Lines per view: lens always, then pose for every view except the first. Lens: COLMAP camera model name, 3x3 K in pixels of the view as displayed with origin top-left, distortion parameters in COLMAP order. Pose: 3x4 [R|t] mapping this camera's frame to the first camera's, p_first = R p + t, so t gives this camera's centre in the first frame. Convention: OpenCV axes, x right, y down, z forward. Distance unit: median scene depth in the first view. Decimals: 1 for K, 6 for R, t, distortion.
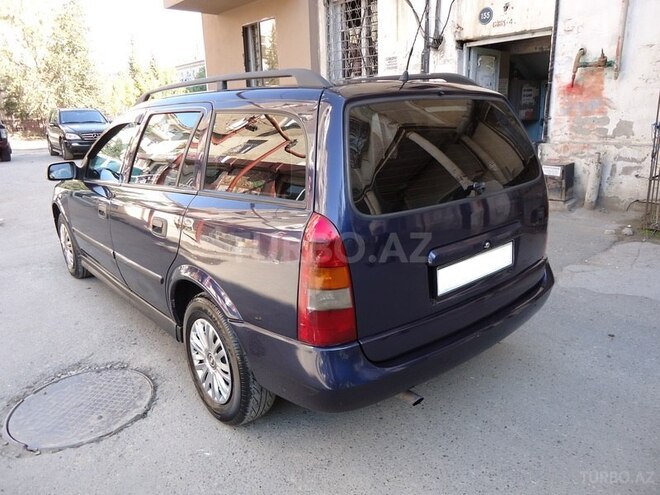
lens RADIAL K [[493.9, 0, 330.0], [0, 493.9, 247.5], [0, 0, 1]] dist [0.000699, 0.000535]
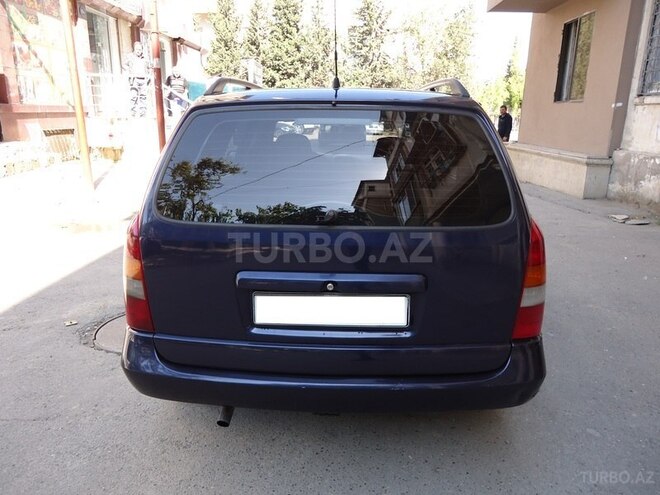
lens RADIAL K [[493.9, 0, 330.0], [0, 493.9, 247.5], [0, 0, 1]] dist [0.000699, 0.000535]
pose [[0.732520, 0.217396, -0.645099, 0.307544], [-0.220076, 0.972376, 0.077788, -0.049006], [0.644190, 0.084990, 0.760129, 0.135250]]
